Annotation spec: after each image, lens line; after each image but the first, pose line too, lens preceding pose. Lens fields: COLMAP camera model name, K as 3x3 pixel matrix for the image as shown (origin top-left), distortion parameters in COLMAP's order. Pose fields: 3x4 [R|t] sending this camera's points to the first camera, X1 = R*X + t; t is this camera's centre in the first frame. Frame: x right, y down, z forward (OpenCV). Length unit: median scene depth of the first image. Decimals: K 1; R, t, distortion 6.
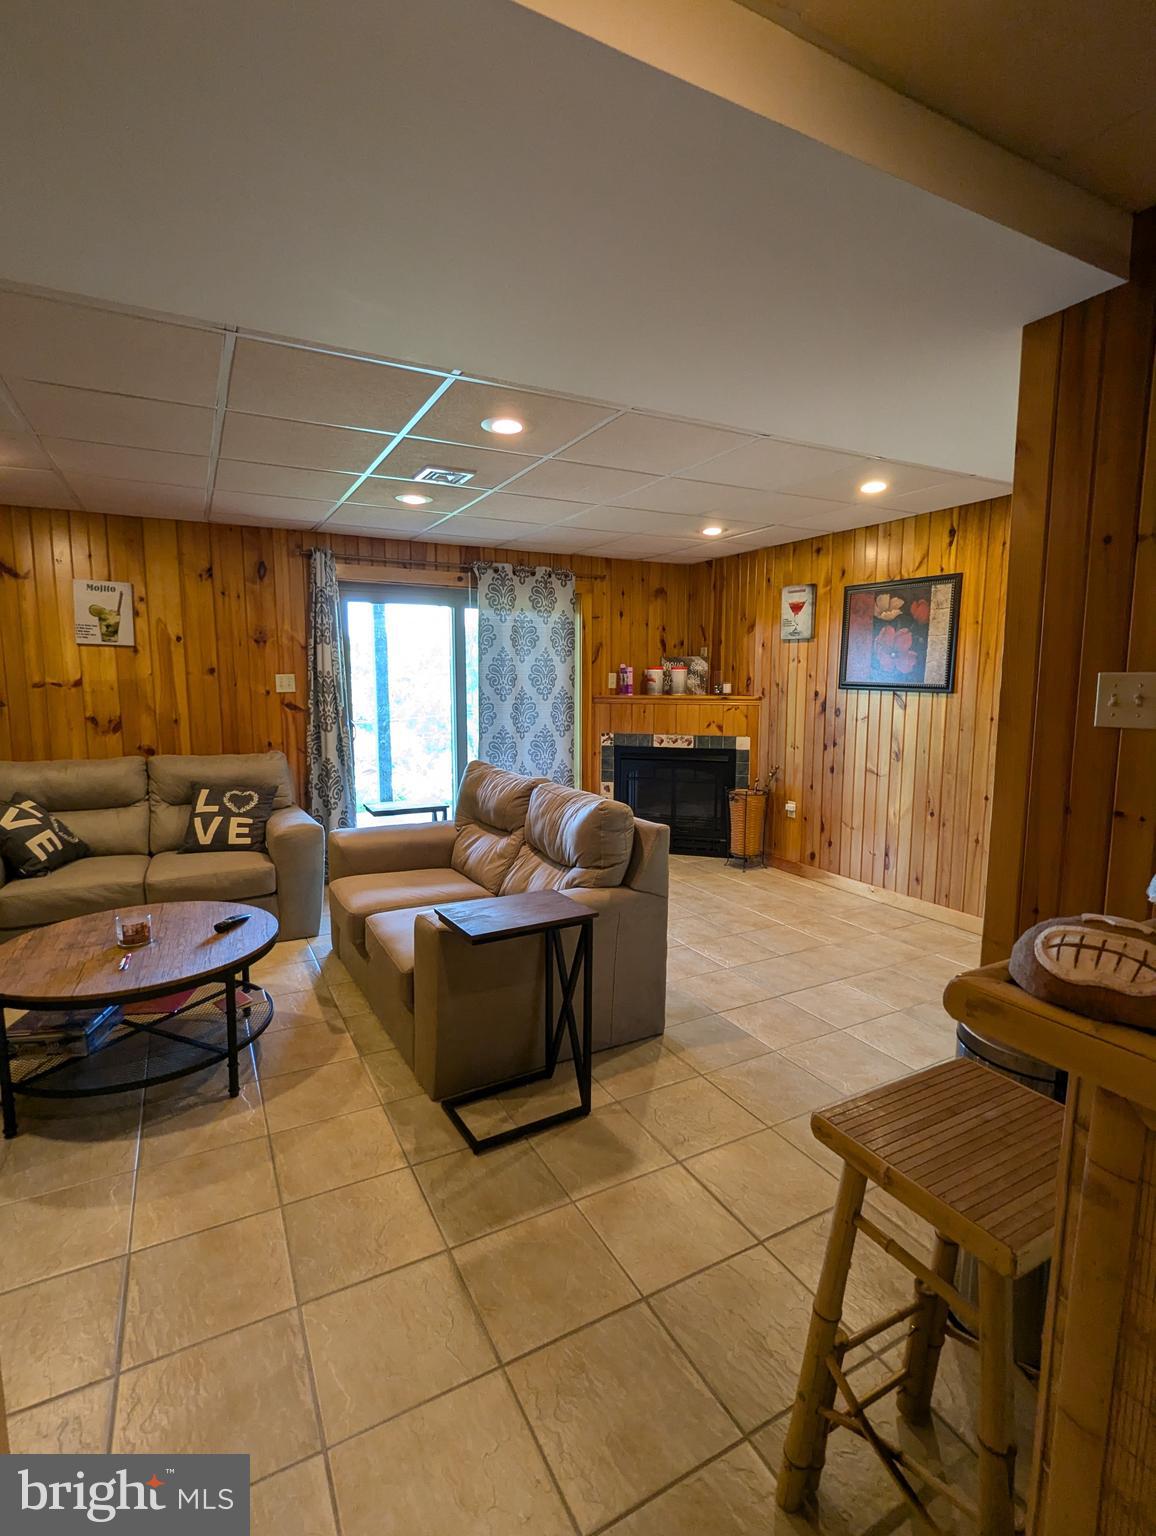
lens RADIAL K [[729.5, 0, 578.1], [0, 729.5, 765.4], [0, 0, 1]] dist [-0.009769, 0.005853]
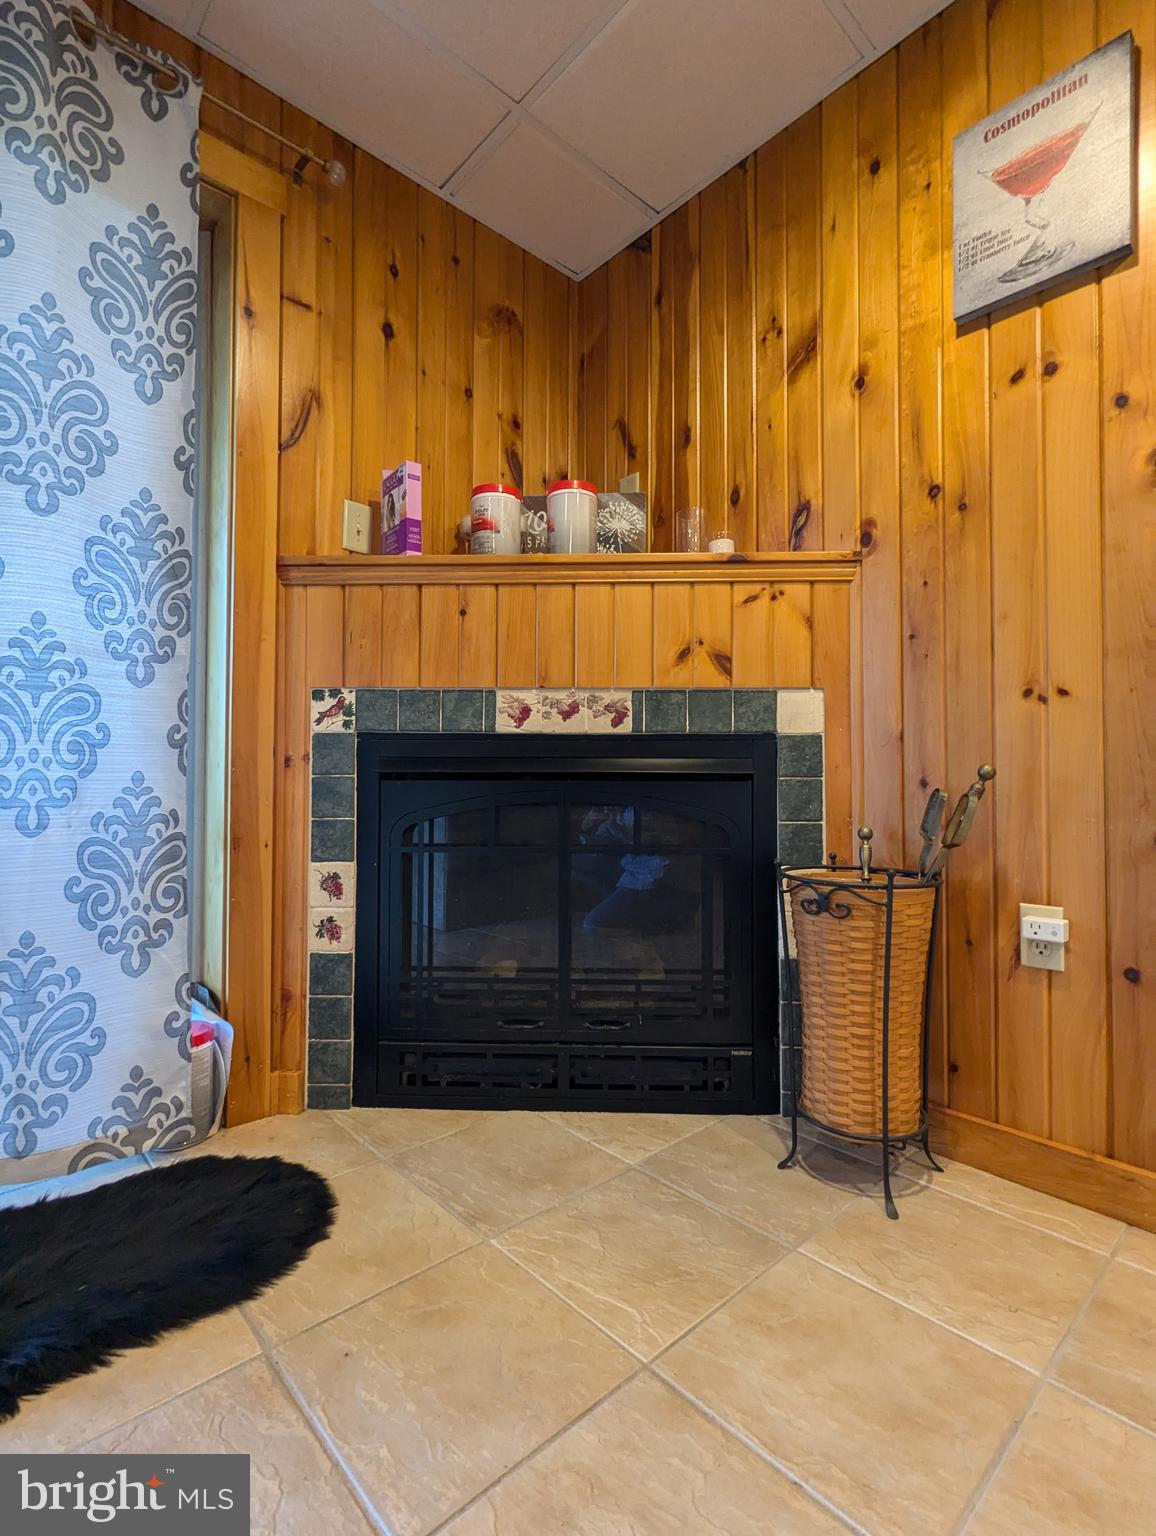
lens RADIAL K [[729.5, 0, 578.1], [0, 729.5, 765.4], [0, 0, 1]] dist [-0.009769, 0.005853]
pose [[0.967706, 0.007608, 0.251965, 0.078371], [0.028649, 0.989749, -0.139913, 0.036534], [-0.250447, 0.142613, 0.957569, 0.900973]]
